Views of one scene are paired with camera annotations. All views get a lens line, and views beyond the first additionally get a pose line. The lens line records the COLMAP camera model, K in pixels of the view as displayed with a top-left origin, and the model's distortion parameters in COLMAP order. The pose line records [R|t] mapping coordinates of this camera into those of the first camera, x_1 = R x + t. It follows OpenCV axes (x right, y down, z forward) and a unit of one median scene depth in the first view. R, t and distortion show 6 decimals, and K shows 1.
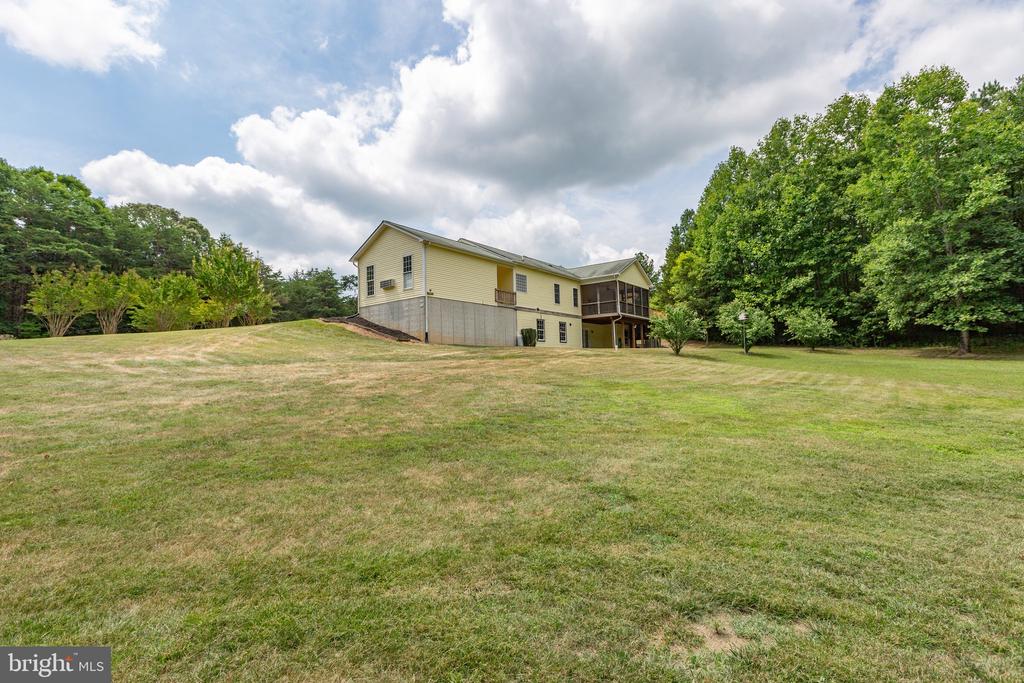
lens RADIAL K [[448.6, 0, 514.8], [0, 448.6, 344.9], [0, 0, 1]] dist [0.016362, 0.000285]
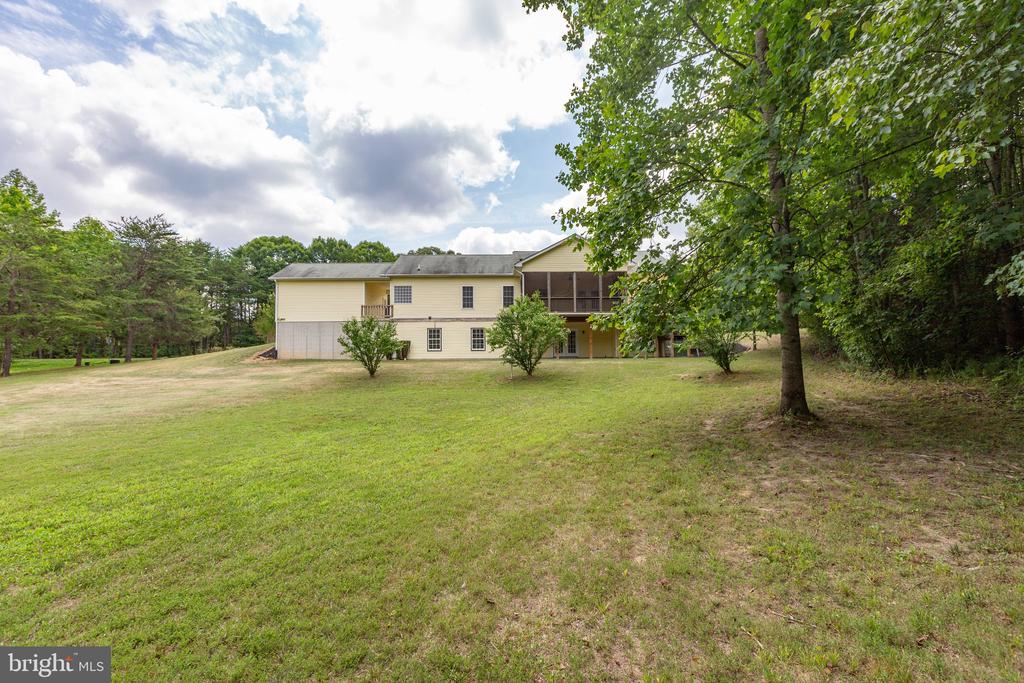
lens RADIAL K [[464.7, 0, 509.9], [0, 464.7, 349.0], [0, 0, 1]] dist [-0.000019, 0.002462]
pose [[0.629489, 0.001957, -0.777007, 0.852705], [0.030965, 0.999139, 0.027602, -0.032098], [0.776392, -0.041435, 0.628887, 0.459918]]
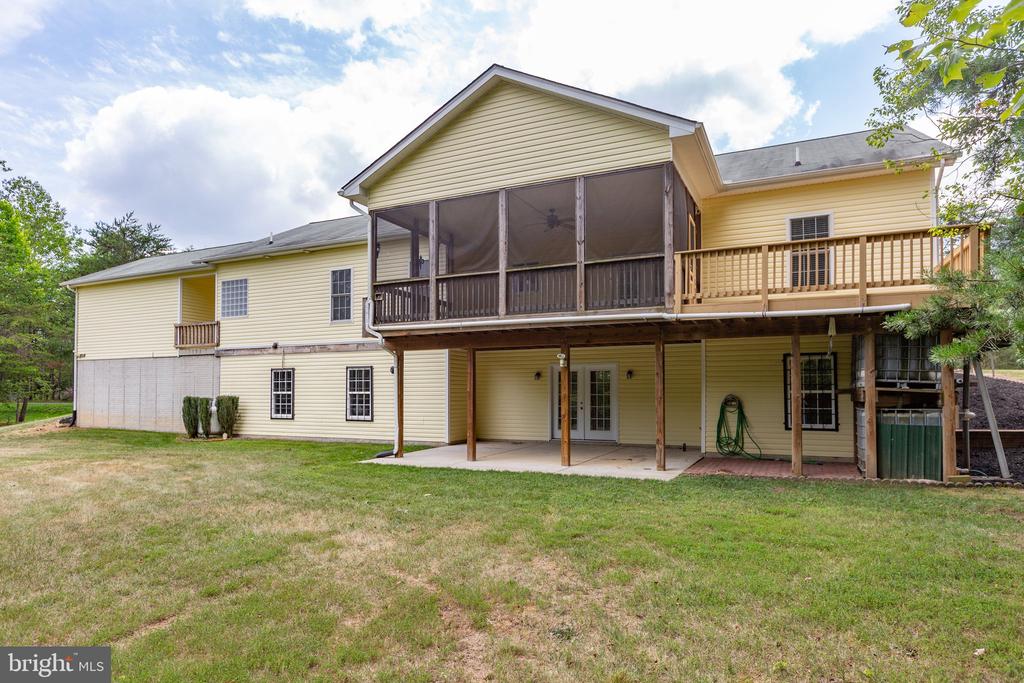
lens RADIAL K [[596.9, 0, 504.0], [0, 596.9, 360.6], [0, 0, 1]] dist [0.009535, 0.000440]
pose [[0.207845, -0.024322, -0.977859, 0.607734], [0.046666, 0.998799, -0.014924, -0.042156], [0.977048, -0.042531, 0.208730, 0.999854]]
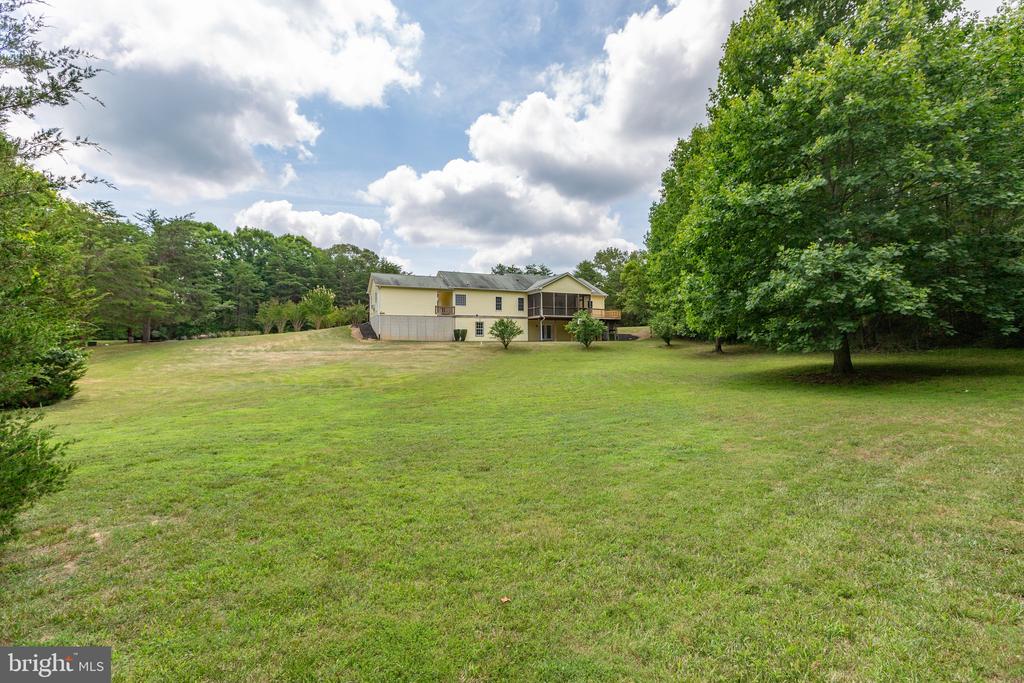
lens RADIAL K [[464.7, 0, 514.5], [0, 464.7, 339.2], [0, 0, 1]] dist [-0.000019, 0.002462]
pose [[0.892016, 0.011619, -0.451854, 0.810935], [0.006189, 0.999262, 0.037913, -0.052639], [0.451961, -0.036616, 0.891286, -0.334472]]
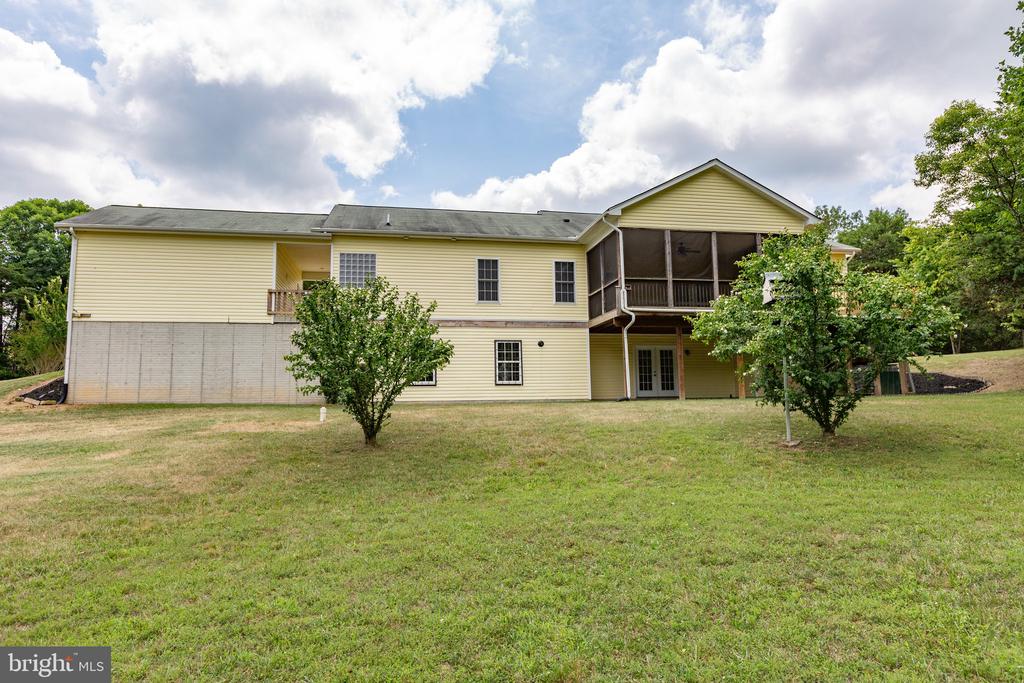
lens RADIAL K [[624.3, 0, 509.2], [0, 624.3, 337.4], [0, 0, 1]] dist [0.004995, -0.002016]
pose [[0.754961, -0.060561, -0.652968, 0.512485], [0.028655, 0.997822, -0.059415, -0.015983], [0.655144, 0.026146, 0.755052, 0.516552]]
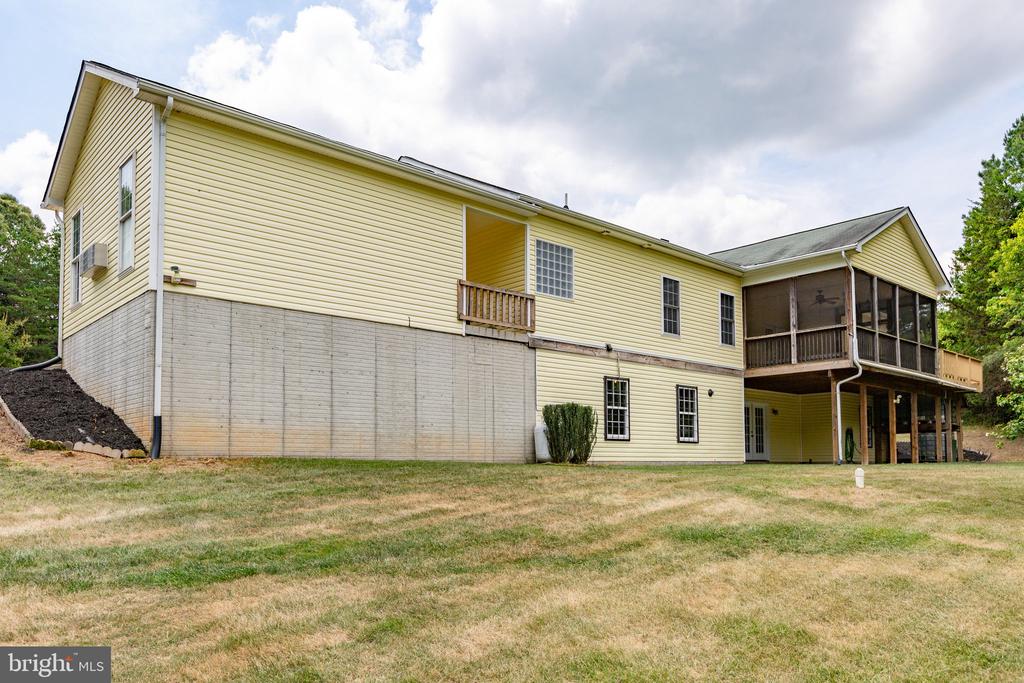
lens RADIAL K [[761.0, 0, 530.9], [0, 761.0, 422.2], [0, 0, 1]] dist [0.026785, 0.004639]
pose [[0.988511, 0.011754, -0.150688, 0.074457], [-0.012716, 0.999904, -0.005422, -0.016893], [0.150610, 0.007276, 0.988566, 0.375720]]
